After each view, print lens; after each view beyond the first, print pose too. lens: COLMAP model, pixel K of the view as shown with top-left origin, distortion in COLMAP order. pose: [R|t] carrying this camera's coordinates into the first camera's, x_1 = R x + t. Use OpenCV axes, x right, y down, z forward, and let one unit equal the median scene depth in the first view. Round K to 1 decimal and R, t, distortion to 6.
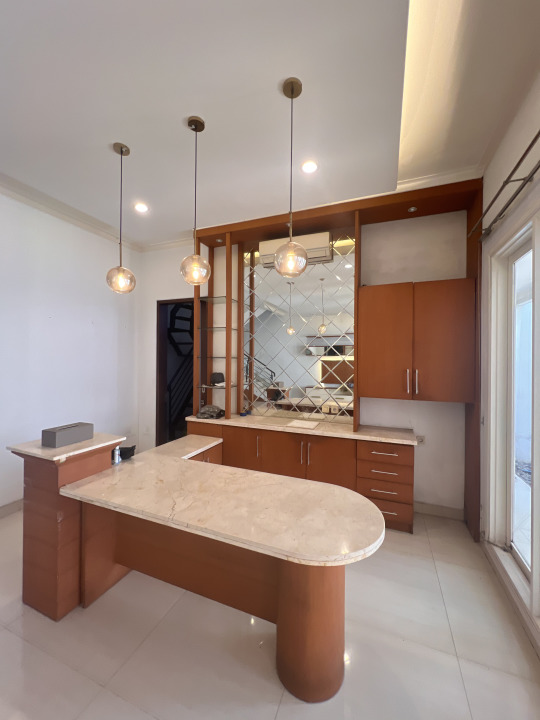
lens RADIAL K [[289.6, 0, 270.2], [0, 289.6, 359.0], [0, 0, 1]] dist [-0.003042, 0.001727]
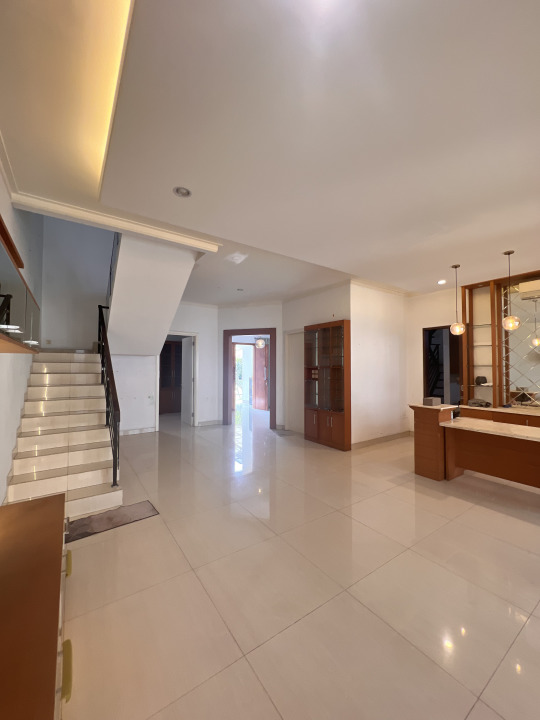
lens RADIAL K [[289.6, 0, 271.0], [0, 289.6, 362.3], [0, 0, 1]] dist [-0.003042, 0.001727]
pose [[0.837487, -0.022286, -0.546002, -0.286669], [0.007556, 0.999545, -0.029208, 0.012410], [0.546405, 0.020336, 0.837274, -0.815345]]
